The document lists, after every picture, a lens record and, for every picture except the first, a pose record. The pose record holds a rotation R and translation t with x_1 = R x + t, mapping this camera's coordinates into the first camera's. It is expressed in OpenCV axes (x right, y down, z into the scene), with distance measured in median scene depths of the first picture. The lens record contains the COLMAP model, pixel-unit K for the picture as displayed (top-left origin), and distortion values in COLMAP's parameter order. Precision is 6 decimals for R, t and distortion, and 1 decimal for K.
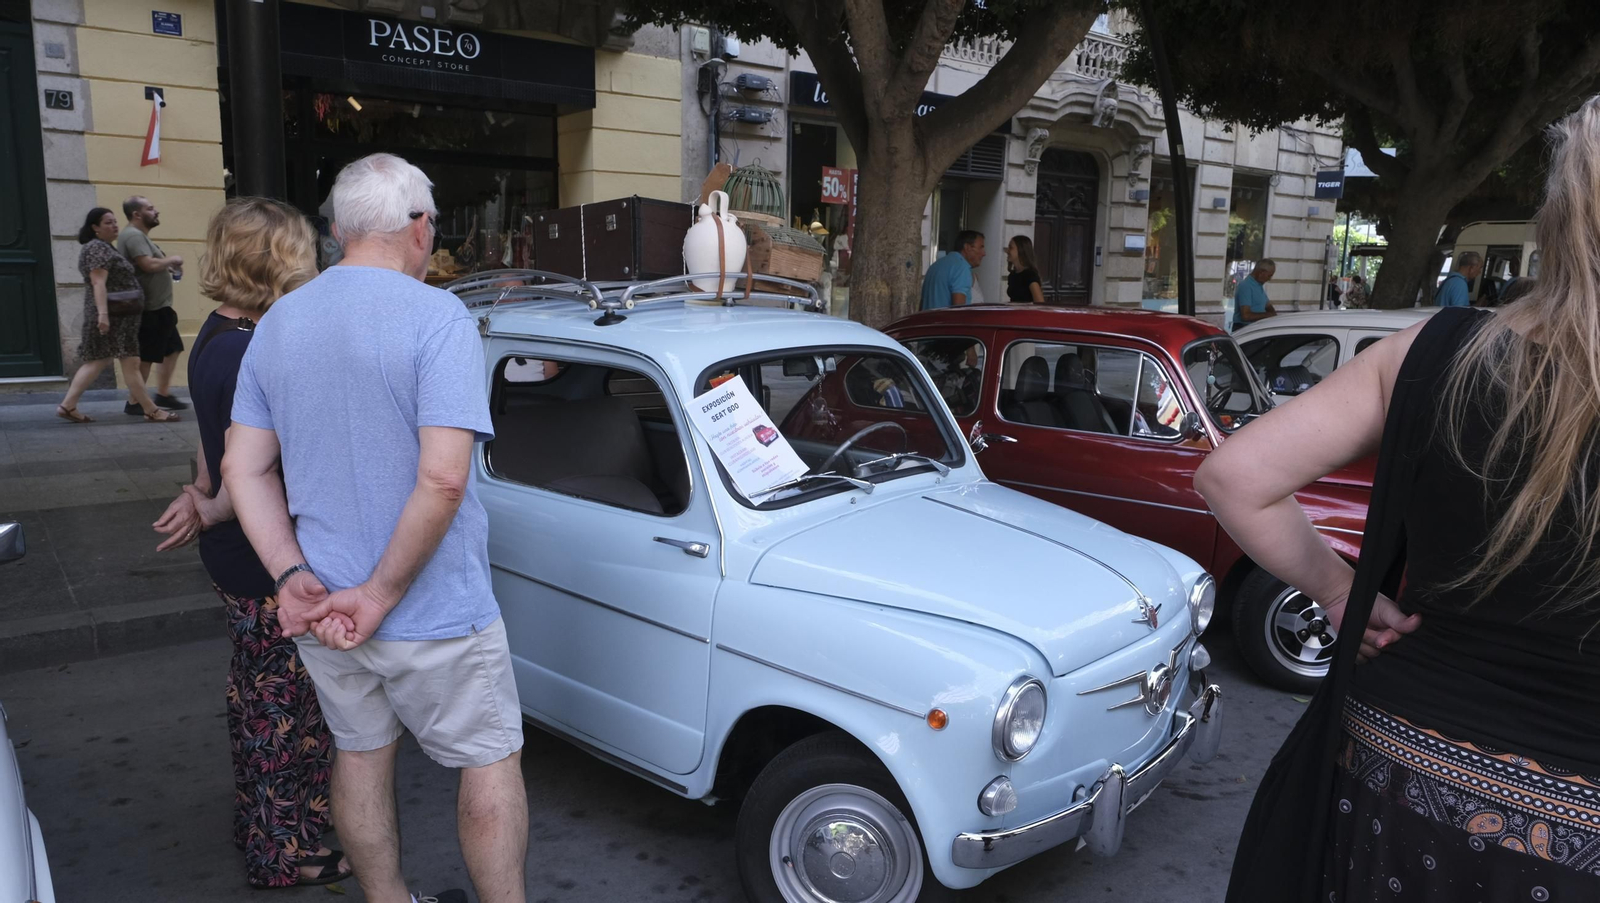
lens RADIAL K [[1080.4, 0, 798.4], [0, 1080.4, 458.6], [0, 0, 1]] dist [-0.037355, 0.021909]
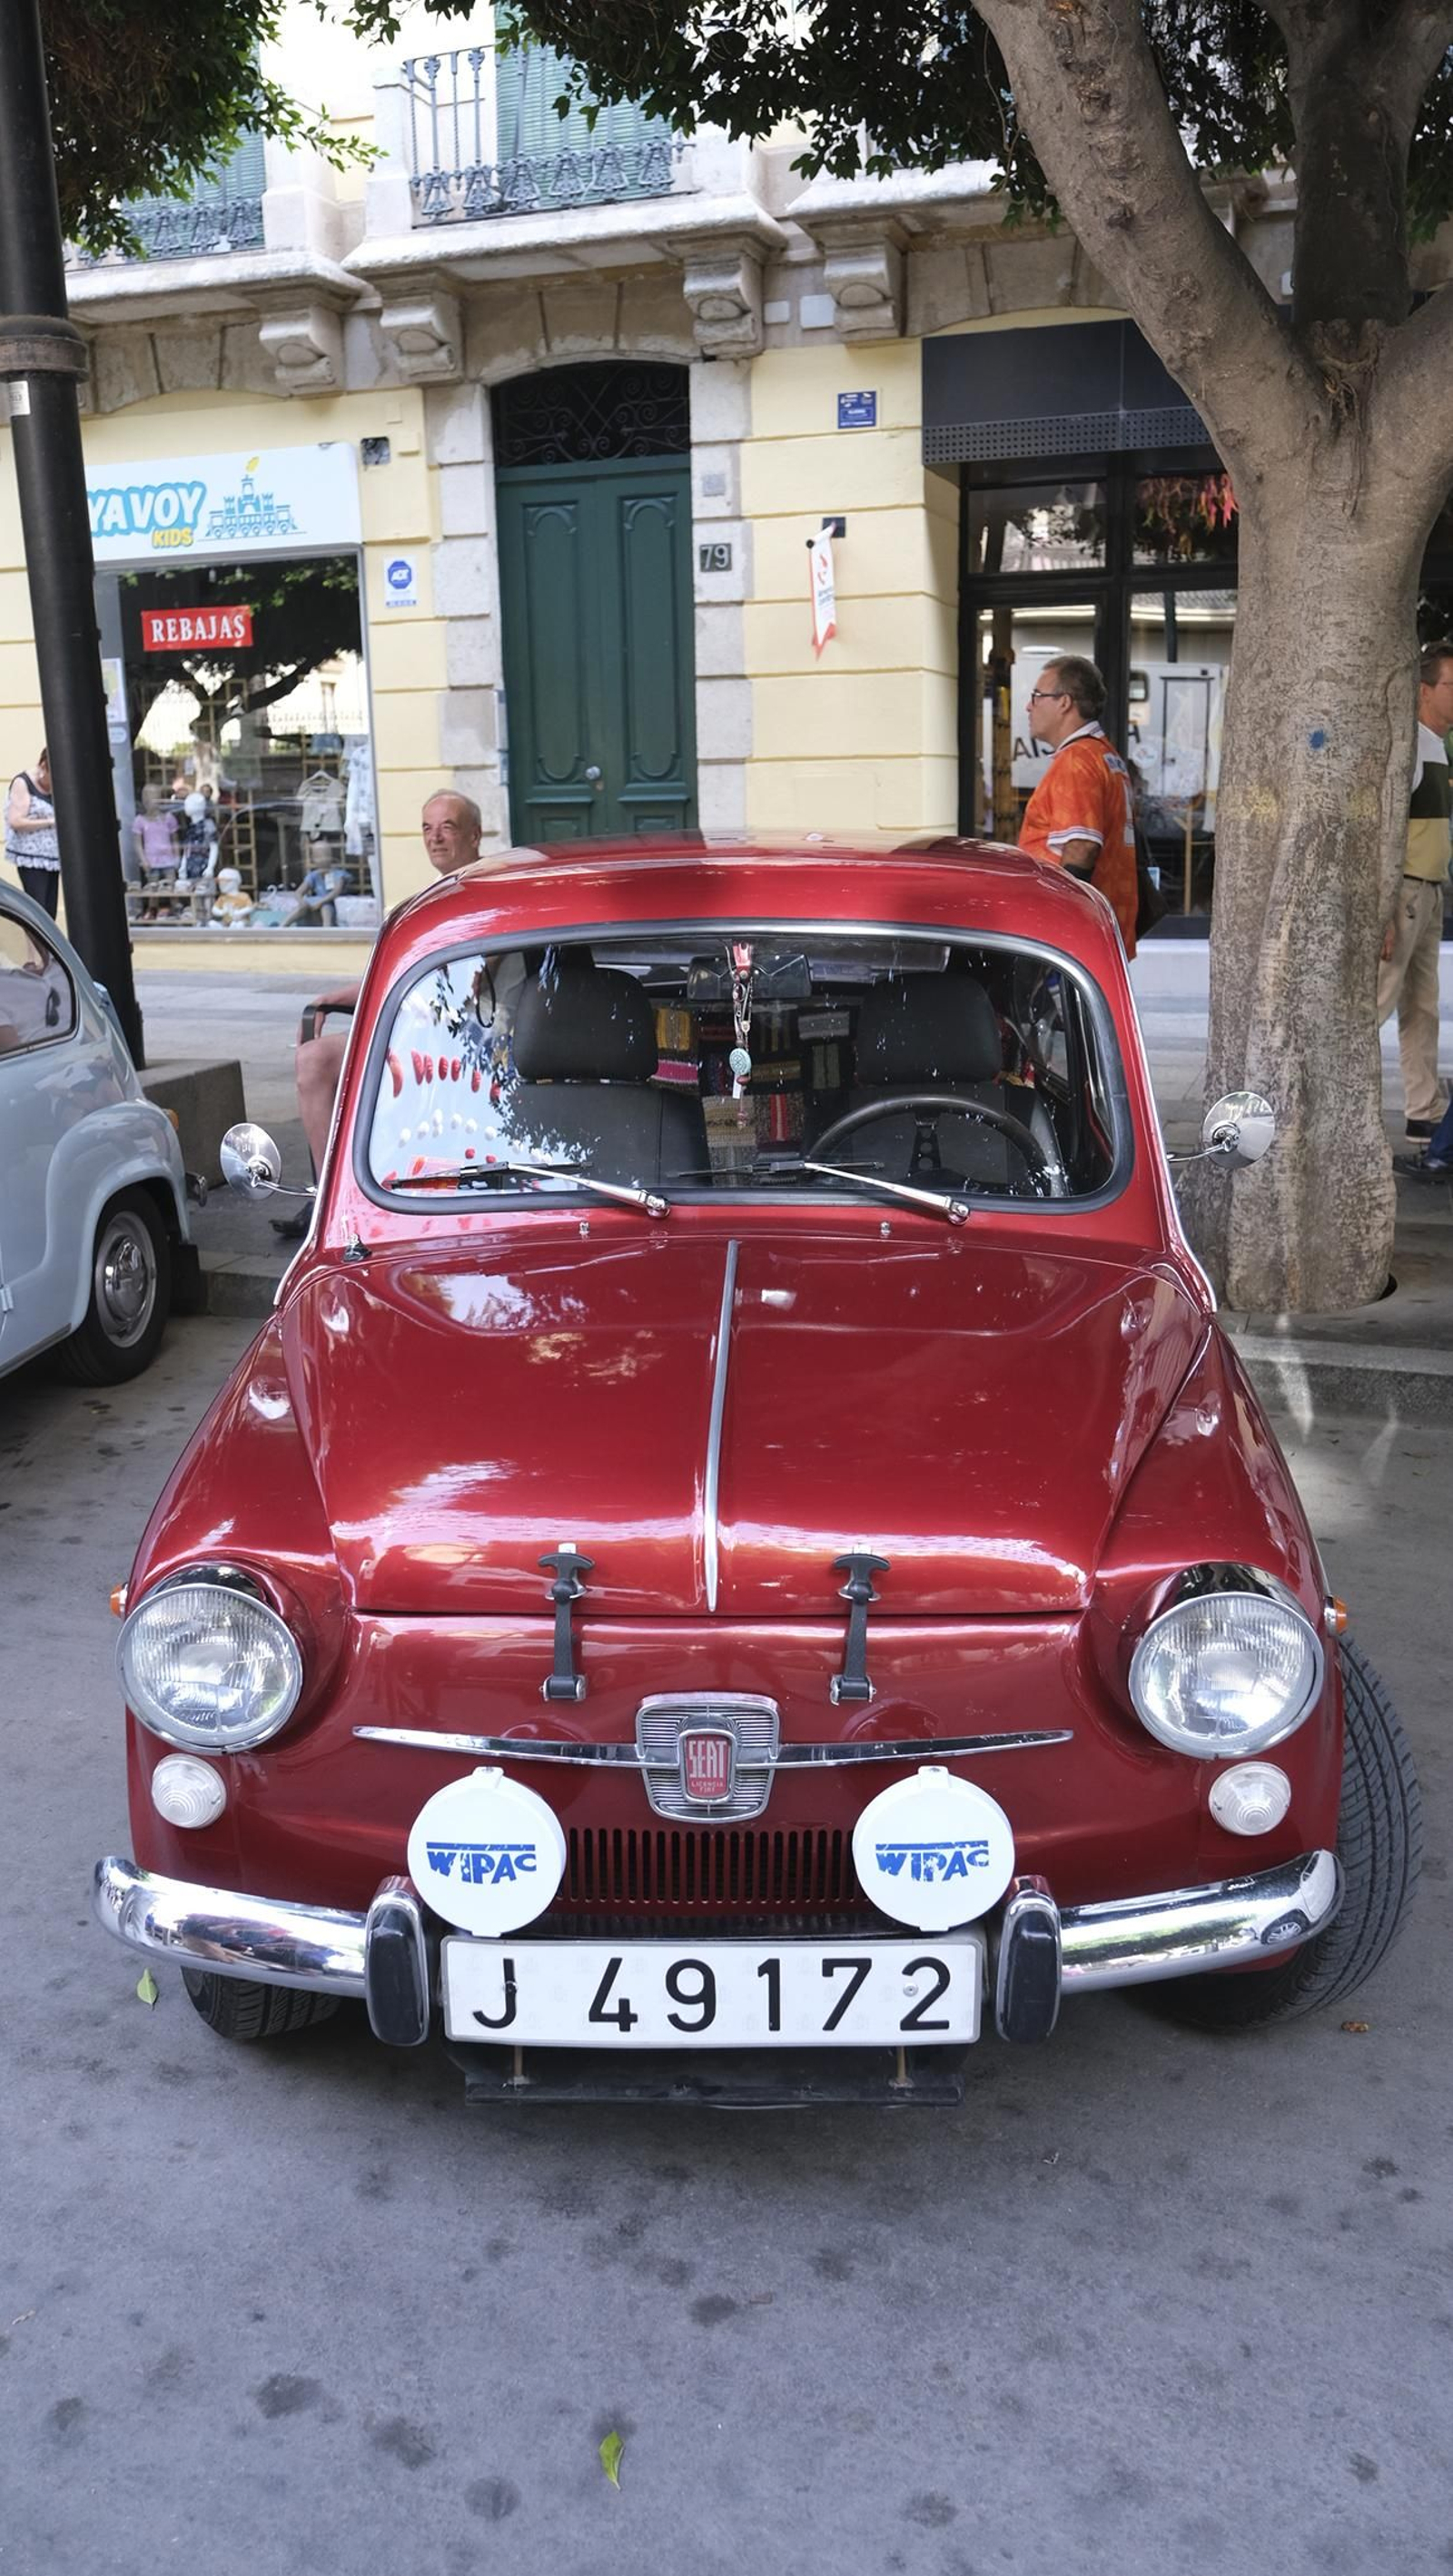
lens RADIAL K [[1942.8, 0, 724.5], [0, 1942.8, 1286.9], [0, 0, 1]] dist [-0.015260, -0.000304]
pose [[0.540870, 0.174401, -0.822827, 0.352068], [-0.116068, 0.984384, 0.132349, -0.033596], [0.833059, 0.023920, 0.552666, 0.272202]]
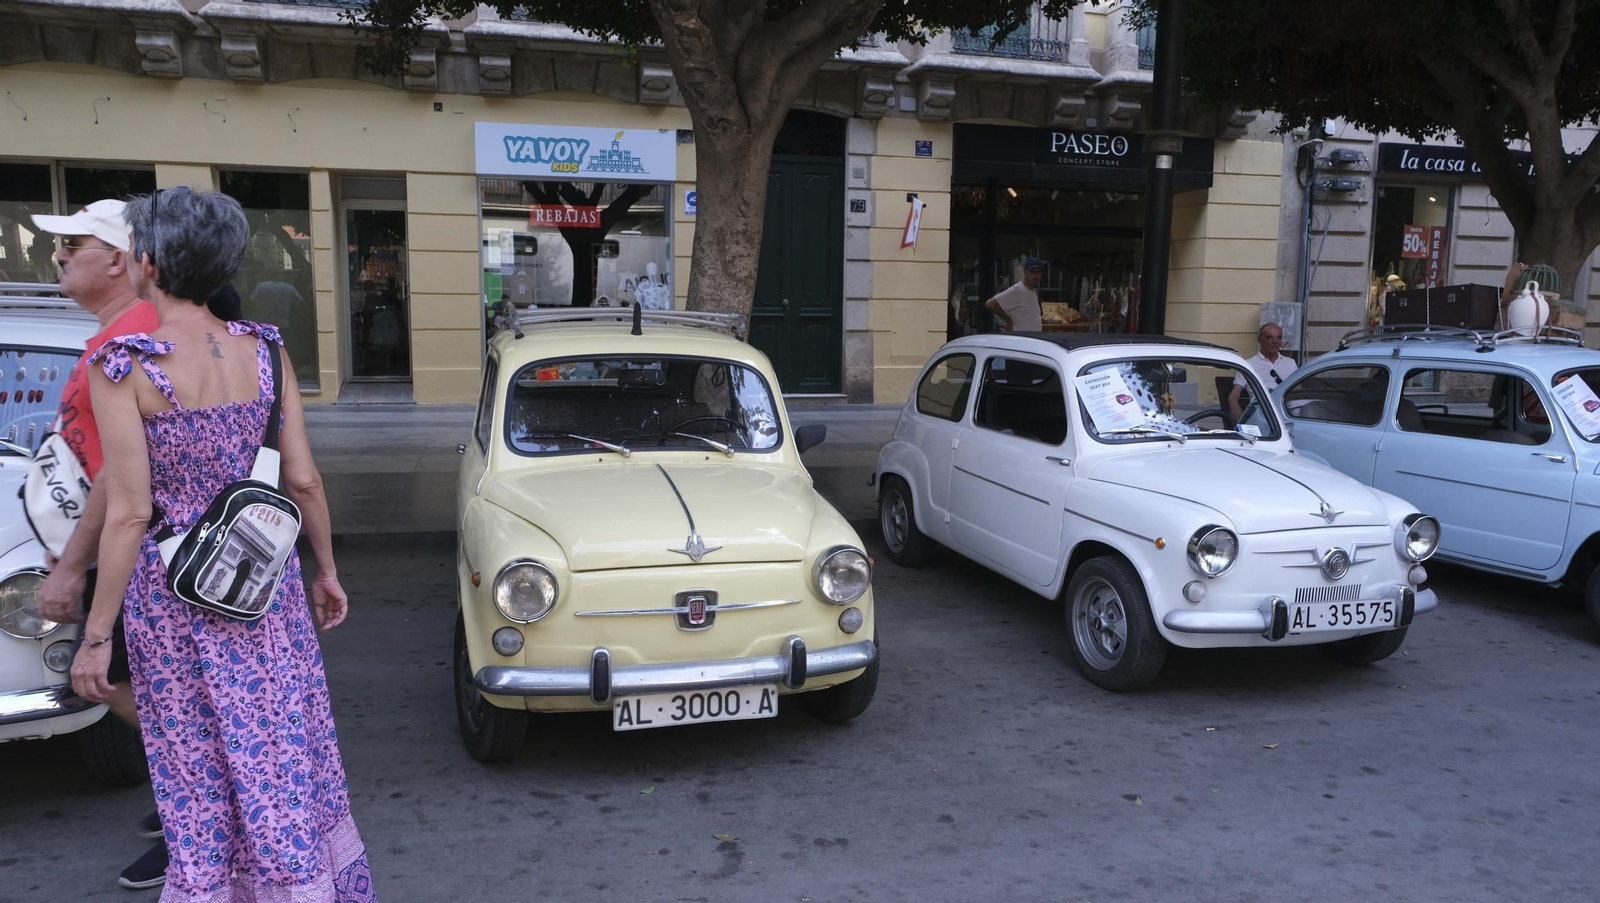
lens RADIAL K [[1080.4, 0, 810.3], [0, 1080.4, 458.0], [0, 0, 1]] dist [-0.037355, 0.021909]
pose [[0.919821, 0.041615, -0.390126, -0.134712], [-0.058345, 0.997811, -0.031127, 0.050059], [0.387977, 0.051393, 0.920235, -0.314188]]
